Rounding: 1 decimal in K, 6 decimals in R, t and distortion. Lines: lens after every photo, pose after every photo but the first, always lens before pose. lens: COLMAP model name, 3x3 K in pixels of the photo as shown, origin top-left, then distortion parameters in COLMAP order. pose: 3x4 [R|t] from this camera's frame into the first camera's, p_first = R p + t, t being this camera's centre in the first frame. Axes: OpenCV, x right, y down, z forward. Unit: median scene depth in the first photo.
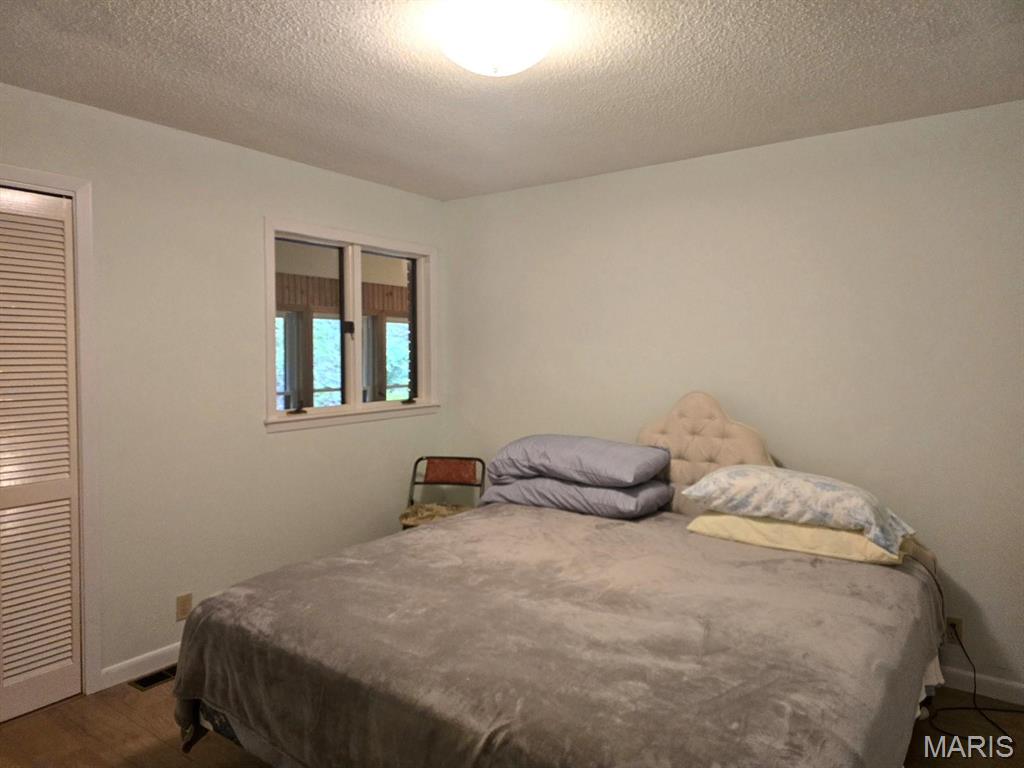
lens RADIAL K [[681.3, 0, 512.4], [0, 681.3, 387.9], [0, 0, 1]] dist [0.030817, -0.002543]
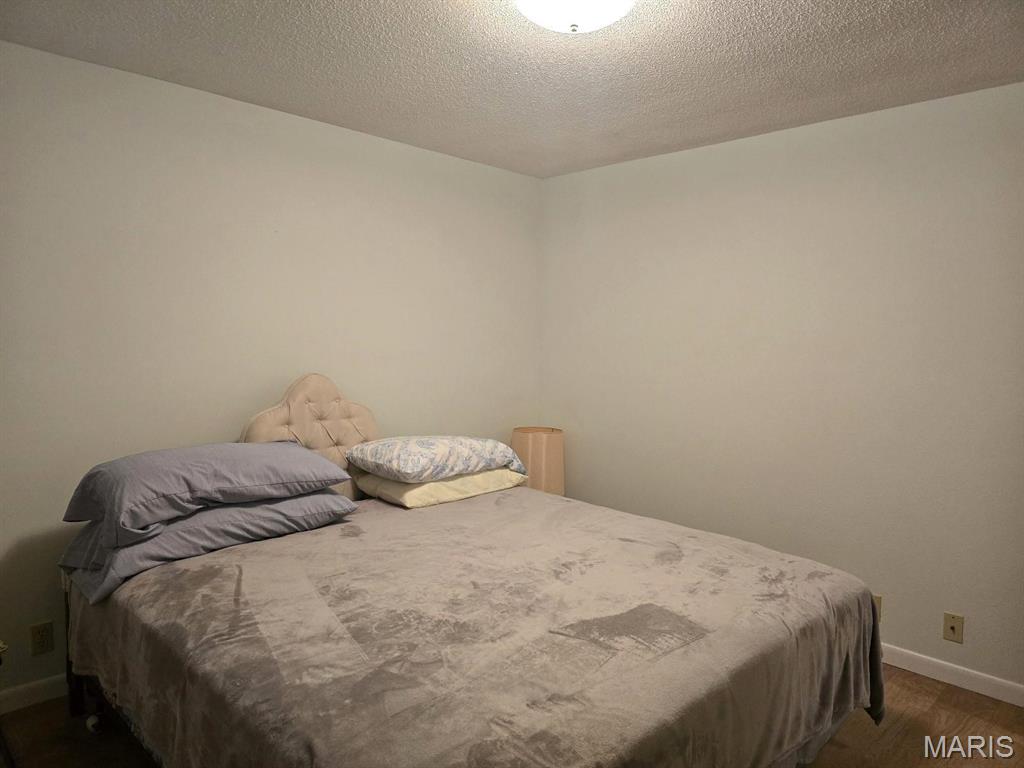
lens RADIAL K [[681.3, 0, 511.5], [0, 681.3, 383.0], [0, 0, 1]] dist [0.030817, -0.002543]
pose [[0.159993, -0.072731, 0.984435, -0.606360], [0.045168, 0.996777, 0.066302, -0.031573], [-0.986084, 0.033857, 0.162763, 0.589727]]
